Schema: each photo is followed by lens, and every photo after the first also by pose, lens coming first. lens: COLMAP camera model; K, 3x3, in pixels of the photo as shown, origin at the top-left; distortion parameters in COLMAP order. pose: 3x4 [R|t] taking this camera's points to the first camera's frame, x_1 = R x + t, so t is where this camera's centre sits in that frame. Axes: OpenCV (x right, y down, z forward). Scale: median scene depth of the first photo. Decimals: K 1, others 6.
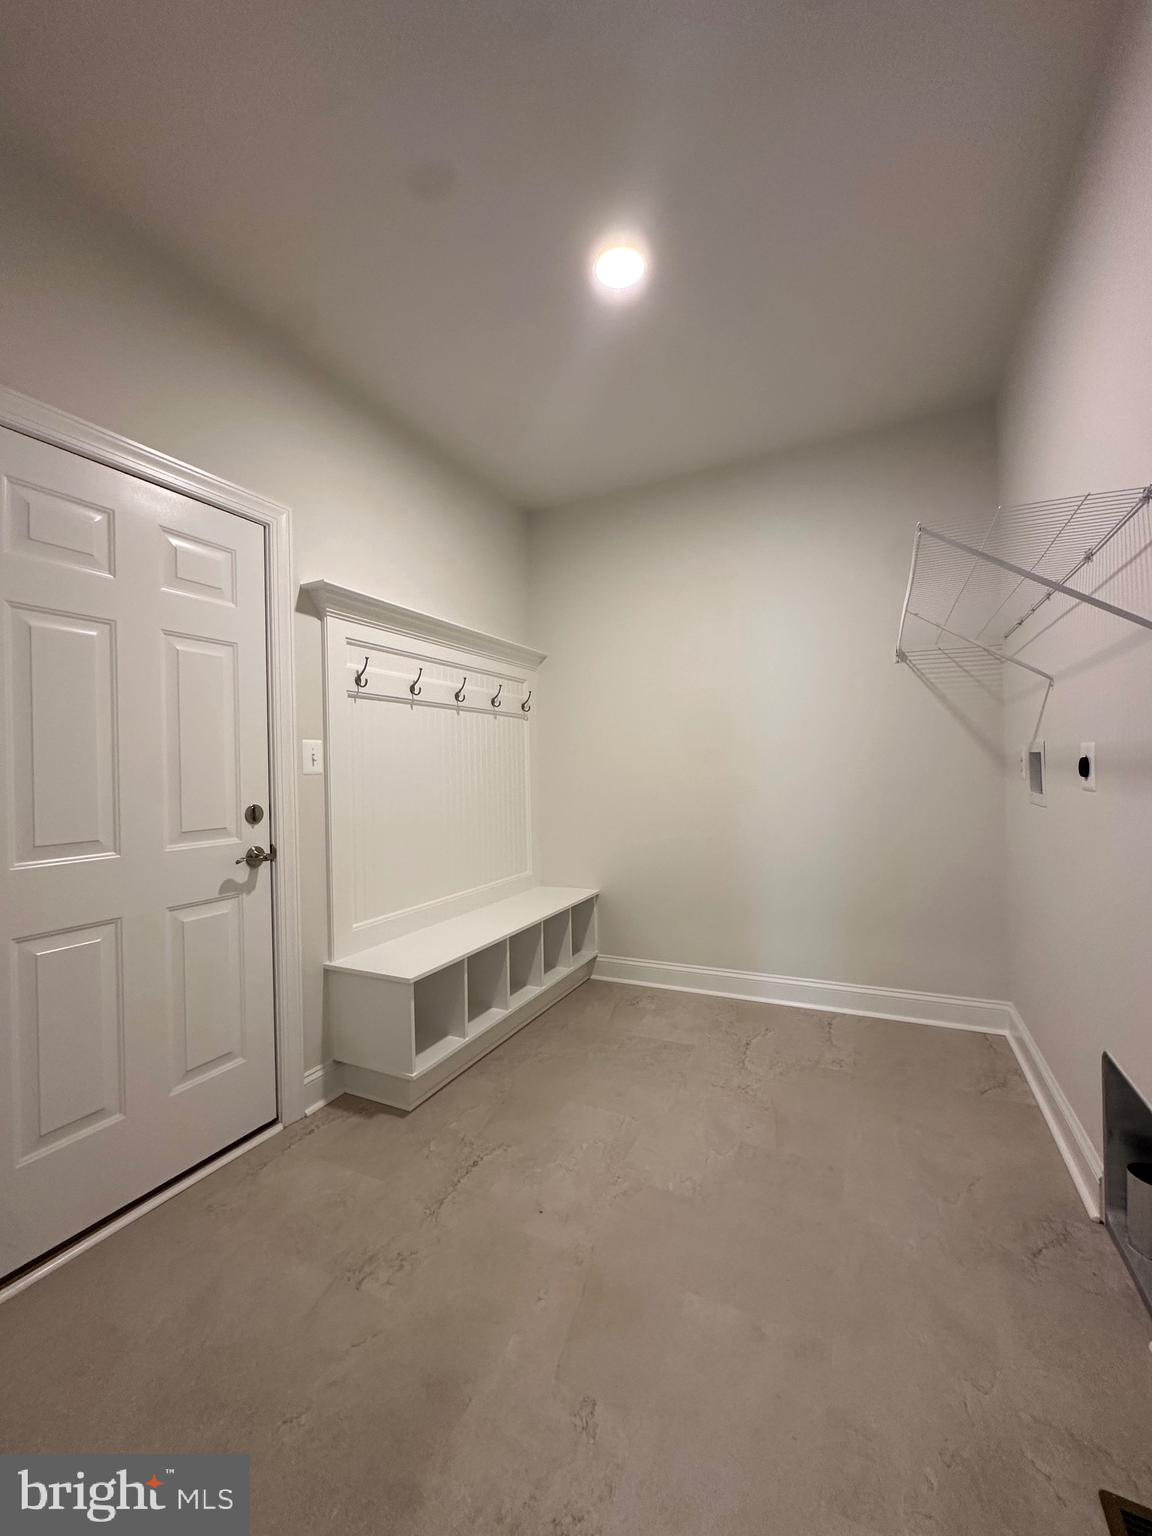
lens RADIAL K [[615.5, 0, 577.1], [0, 615.5, 761.6], [0, 0, 1]] dist [-0.005504, 0.001721]
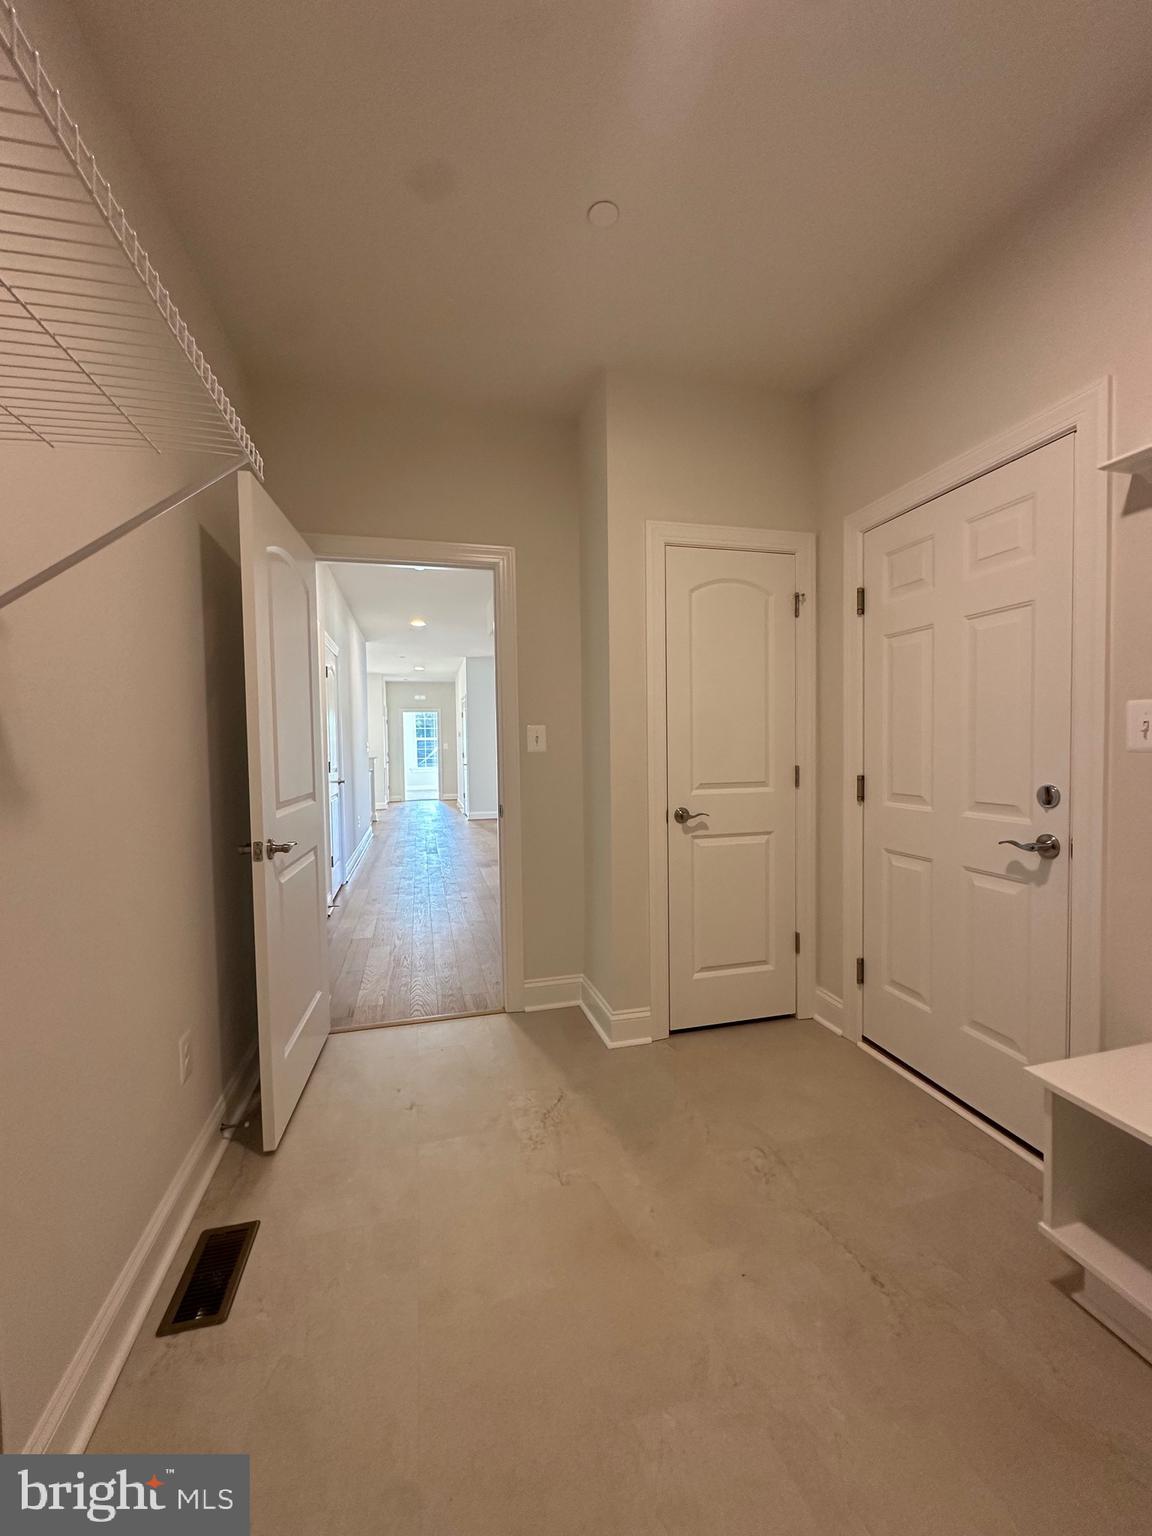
lens RADIAL K [[615.5, 0, 576.1], [0, 615.5, 769.7], [0, 0, 1]] dist [-0.005504, 0.001721]
pose [[-0.768247, 0.061285, -0.637213, 0.527780], [0.042790, 0.998097, 0.044405, -0.016792], [0.638721, 0.006848, -0.769408, 1.274107]]
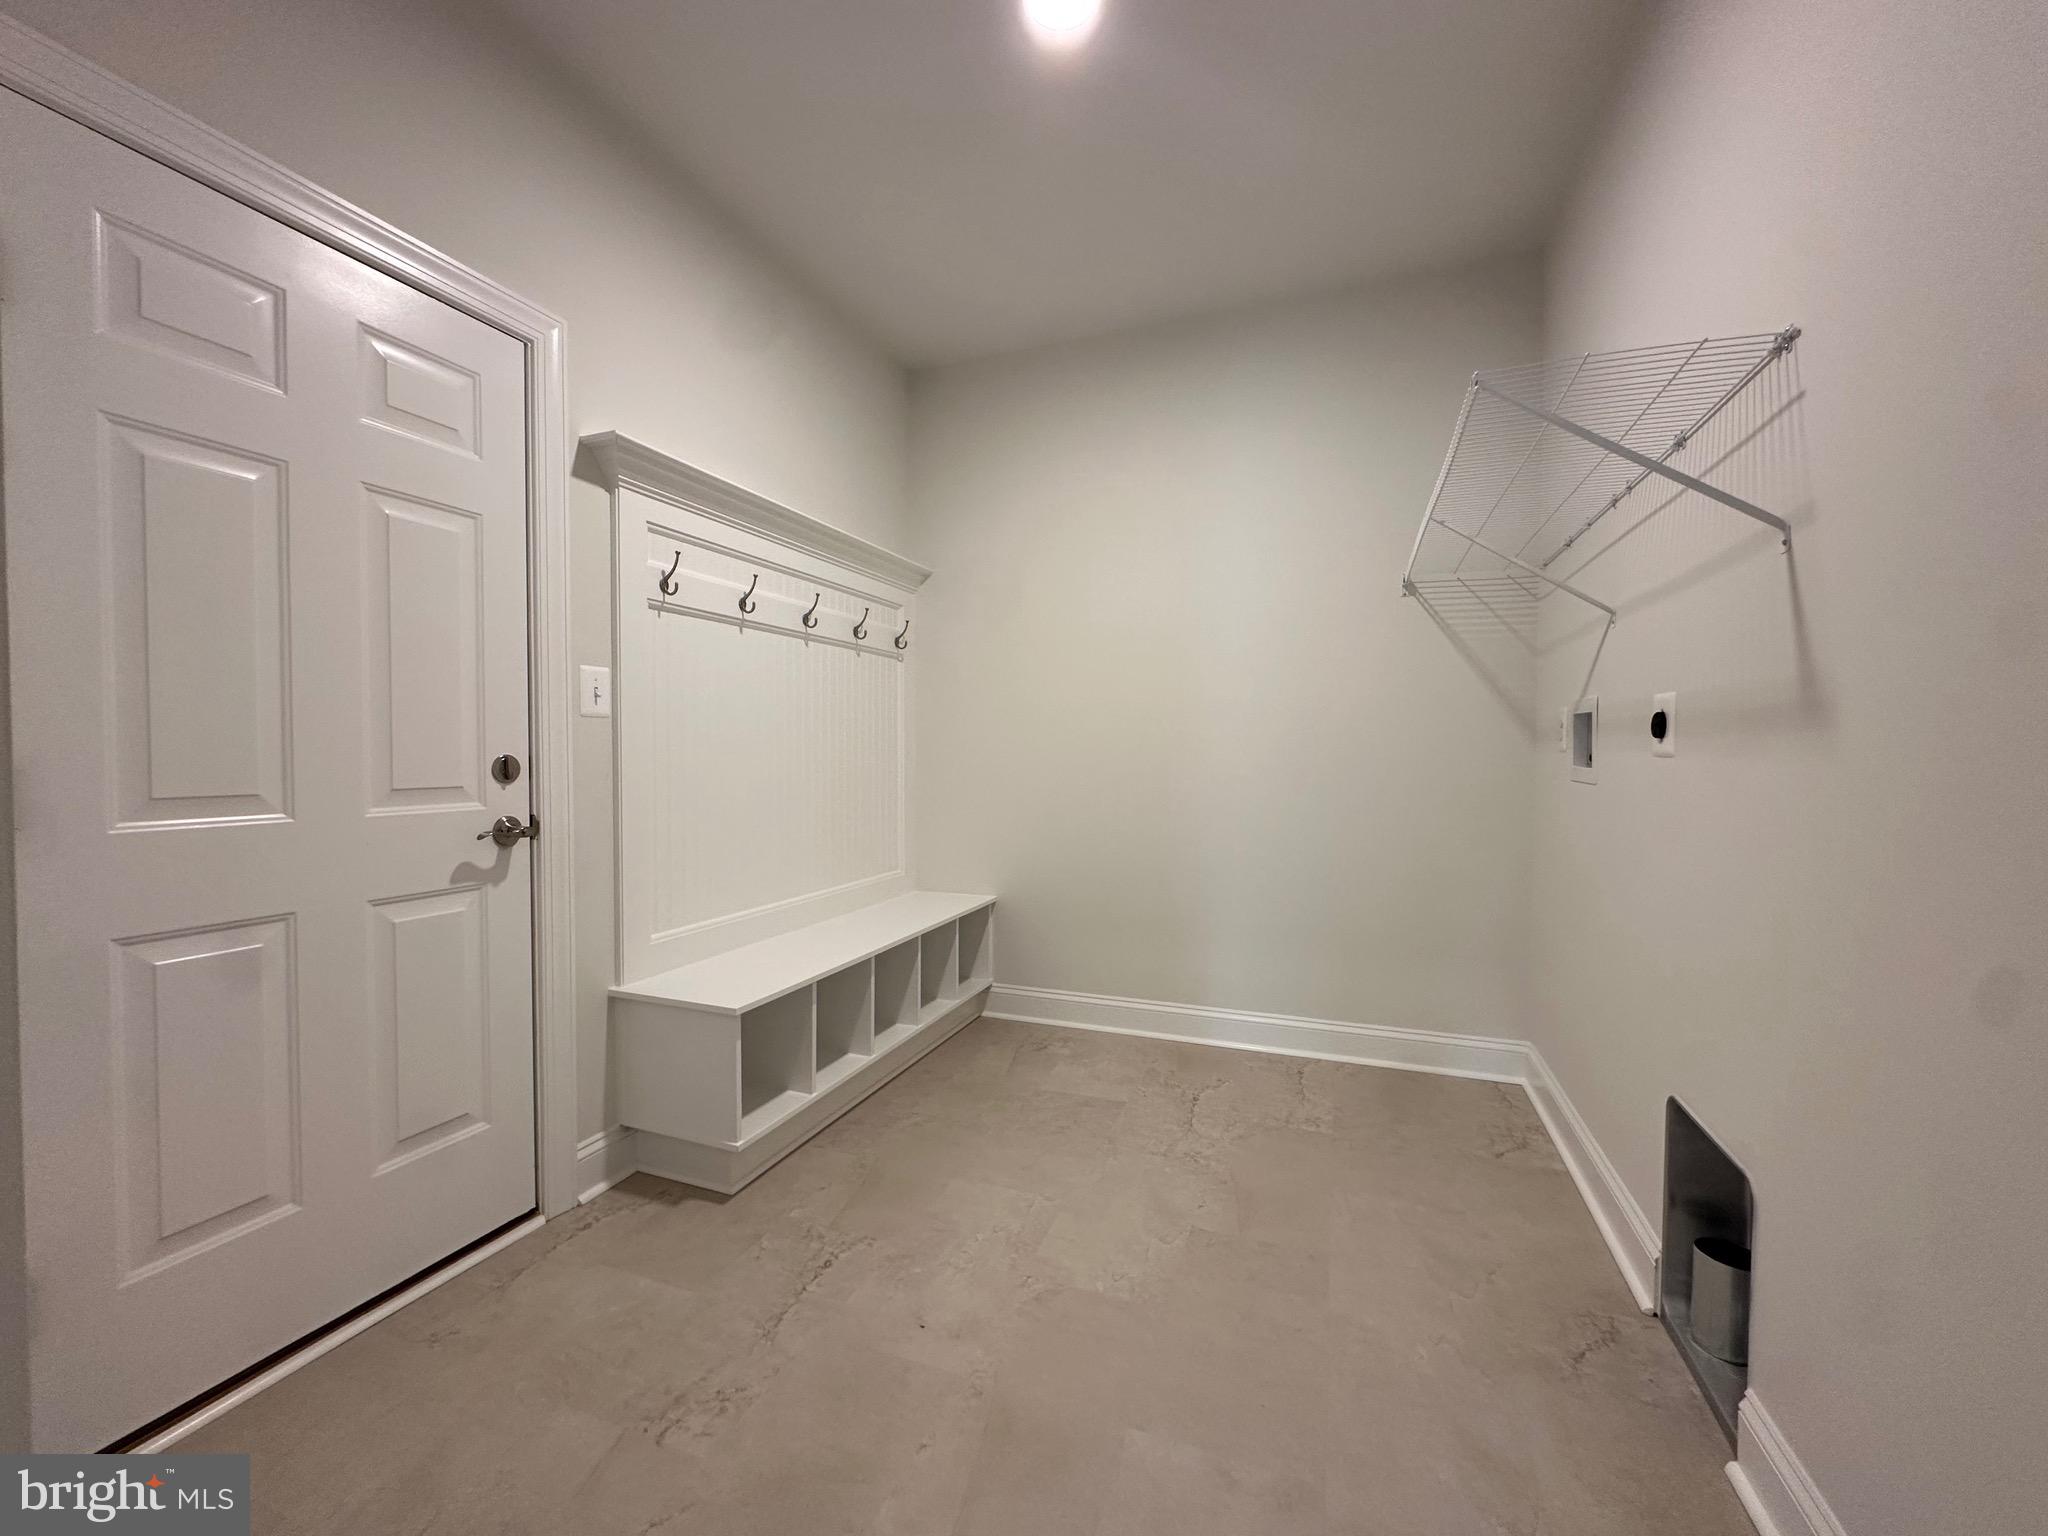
lens RADIAL K [[820.6, 0, 1023.4], [0, 820.6, 763.1], [0, 0, 1]] dist [-0.005504, 0.001721]
pose [[0.996311, 0.022969, 0.082684, -0.030378], [-0.025282, 0.999315, 0.027035, 0.041456], [-0.082006, -0.029026, 0.996209, 0.050669]]
